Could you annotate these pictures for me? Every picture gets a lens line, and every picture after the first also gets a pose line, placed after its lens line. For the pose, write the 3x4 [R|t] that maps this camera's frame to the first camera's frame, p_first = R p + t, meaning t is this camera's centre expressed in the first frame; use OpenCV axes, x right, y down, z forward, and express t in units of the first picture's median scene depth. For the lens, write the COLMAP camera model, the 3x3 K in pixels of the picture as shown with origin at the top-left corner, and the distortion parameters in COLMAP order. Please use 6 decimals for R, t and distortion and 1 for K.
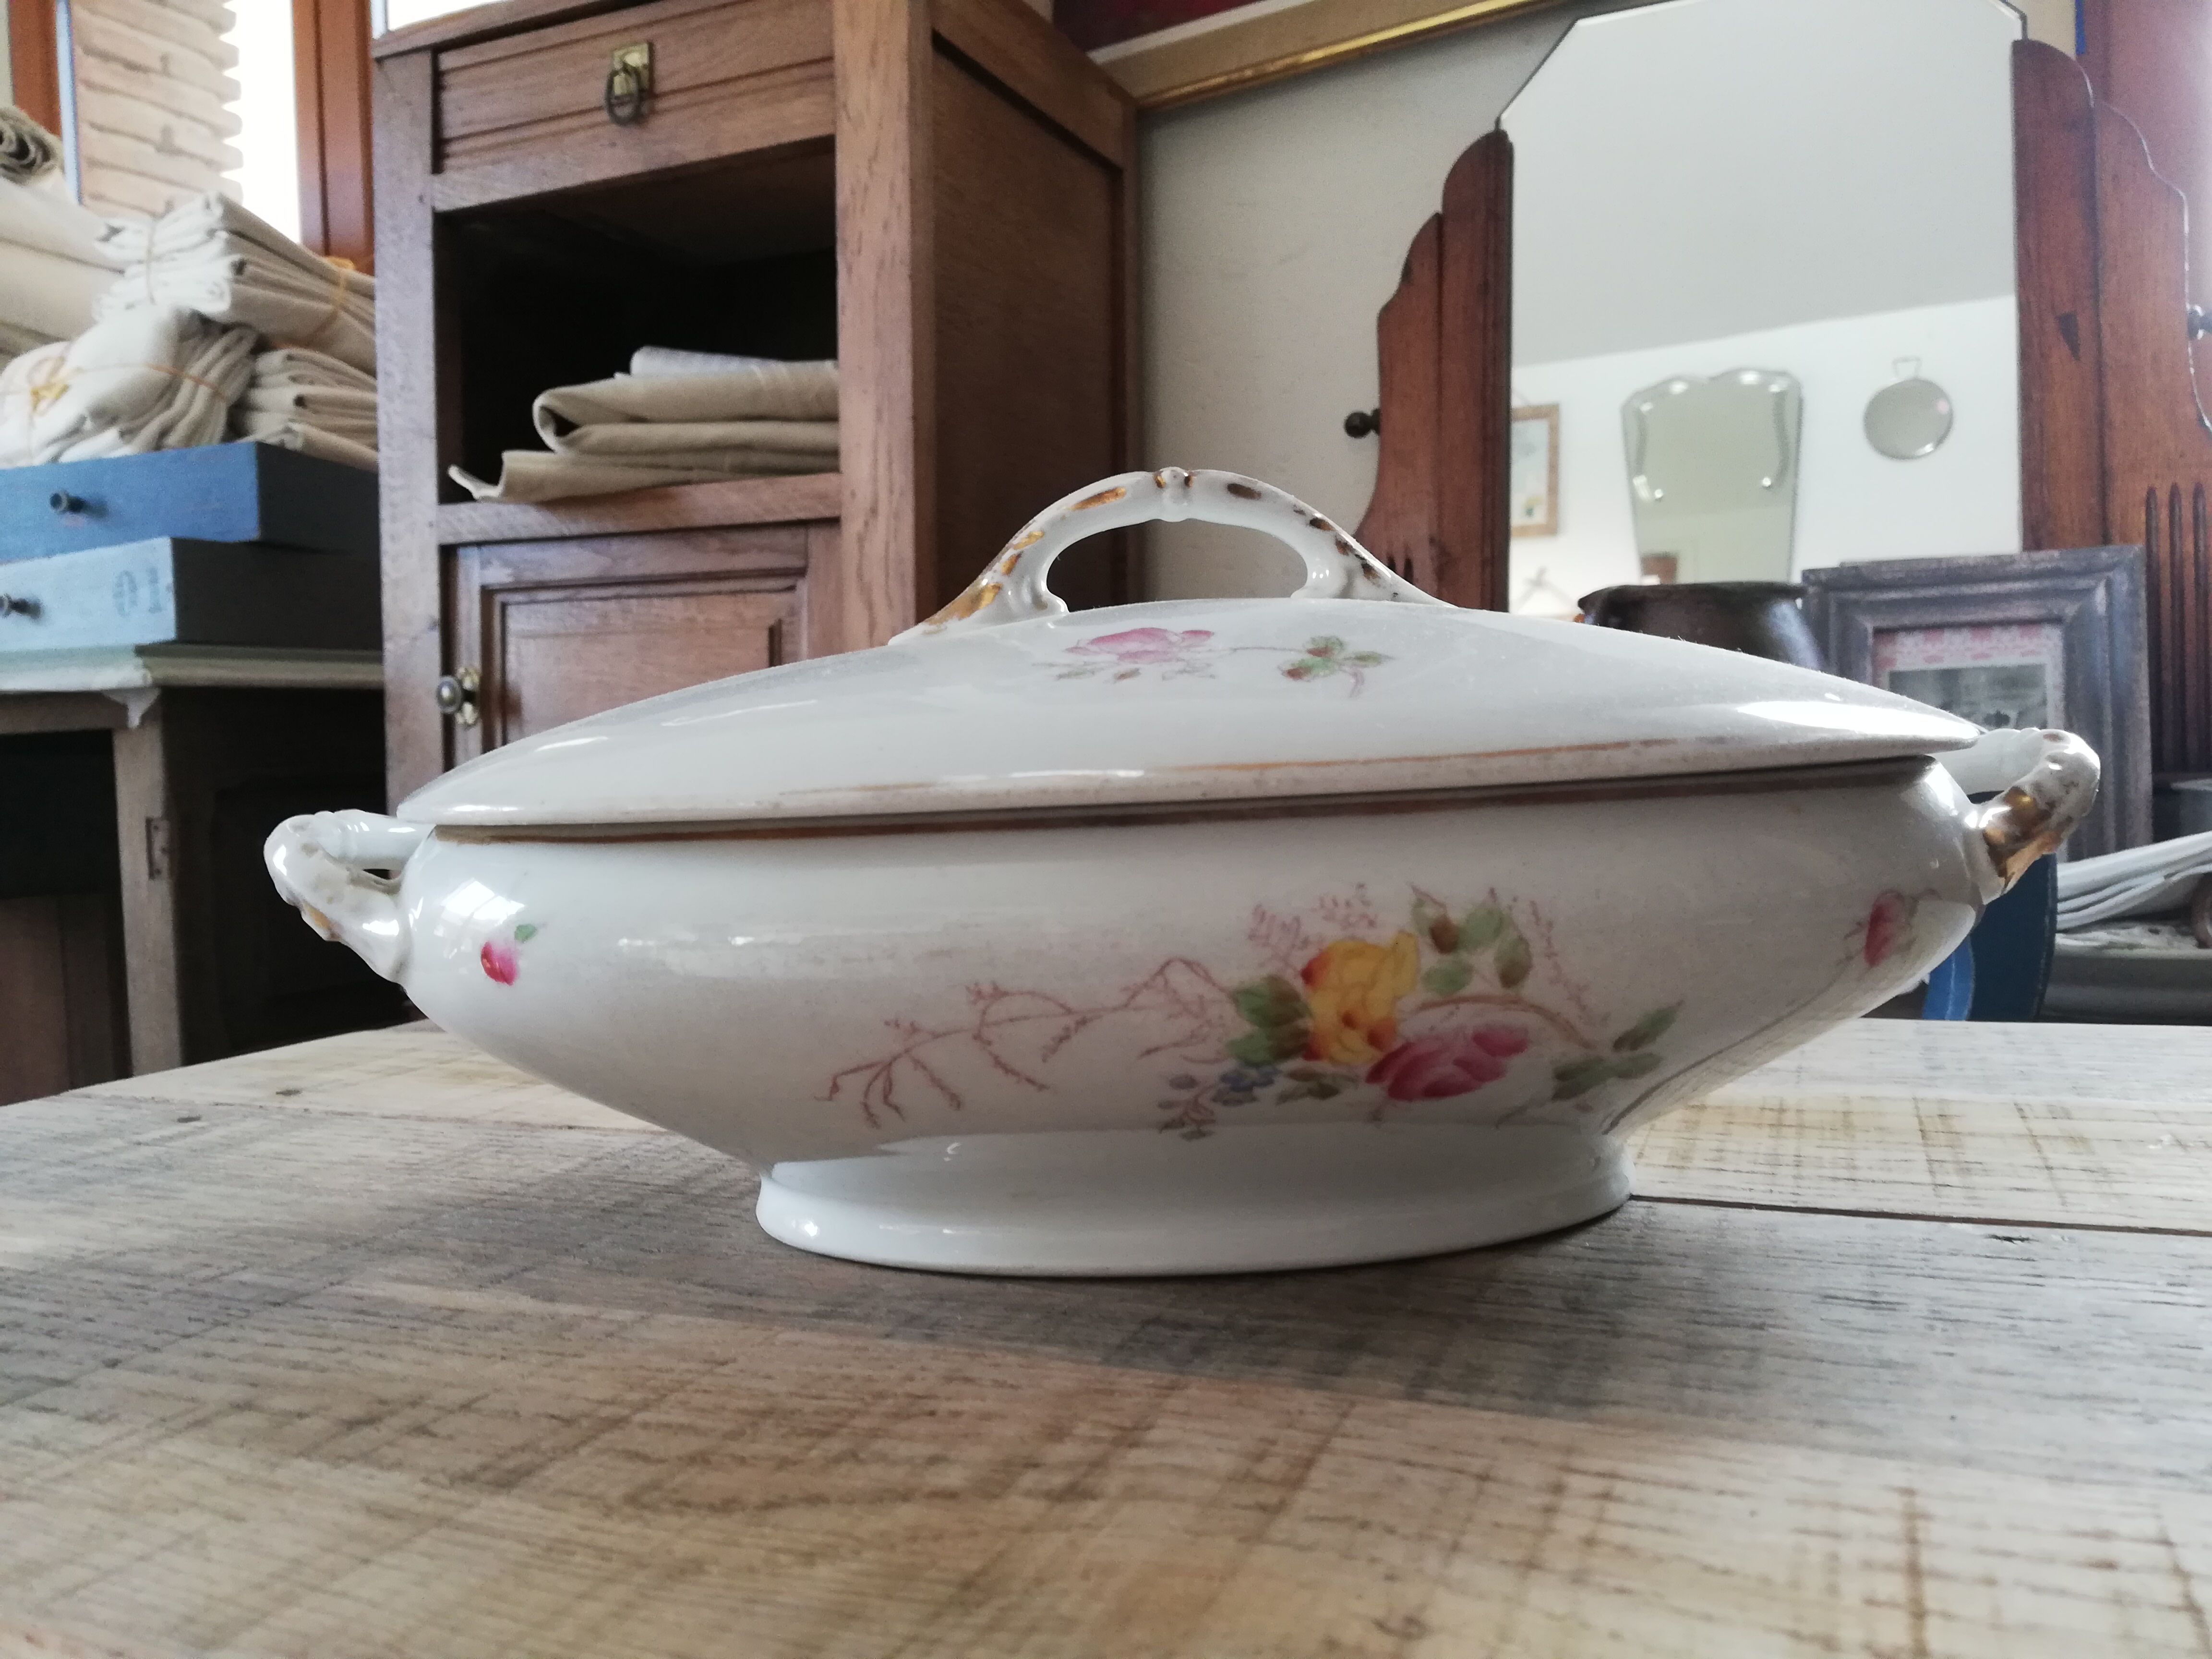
lens RADIAL K [[1665.2, 0, 1110.6], [0, 1665.2, 836.9], [0, 0, 1]] dist [0.048398, -0.078483]
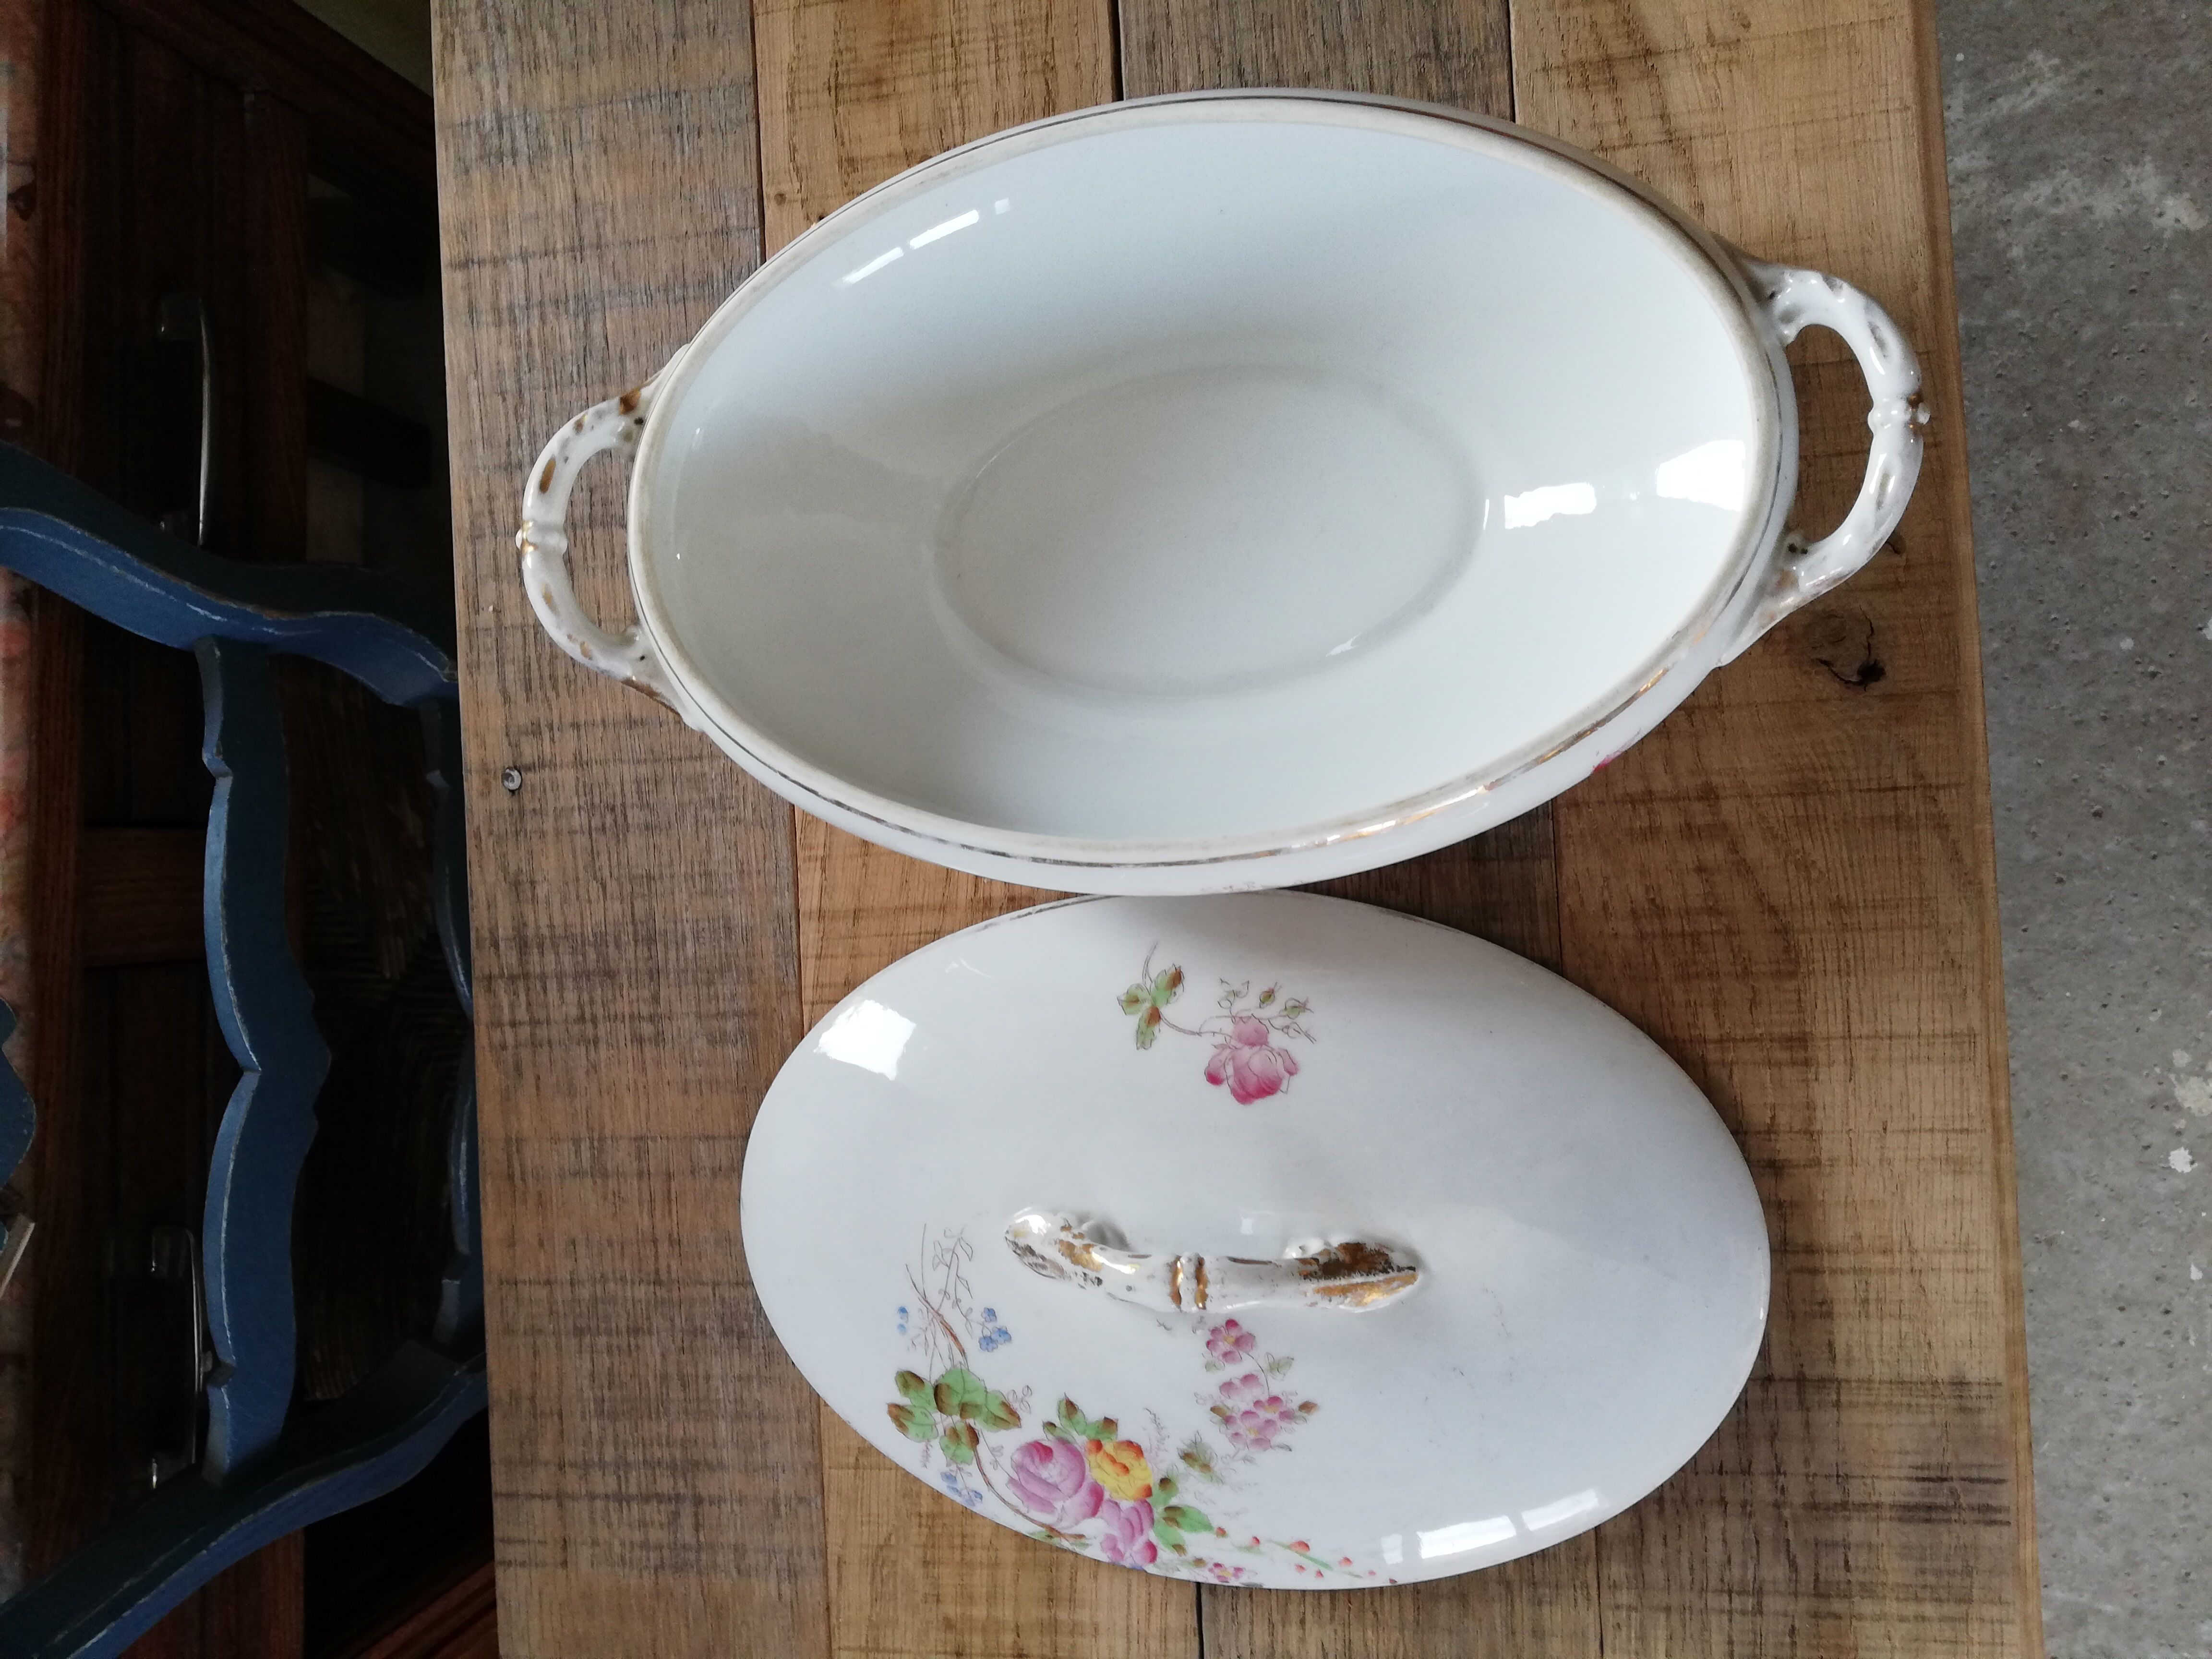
lens RADIAL K [[1665.2, 0, 1110.6], [0, 1665.2, 836.9], [0, 0, 1]] dist [0.048398, -0.078483]
pose [[-0.422864, -0.894529, 0.144930, -0.049408], [0.272386, 0.027068, 0.961807, -1.691536], [-0.864287, 0.446190, 0.232211, 0.989674]]
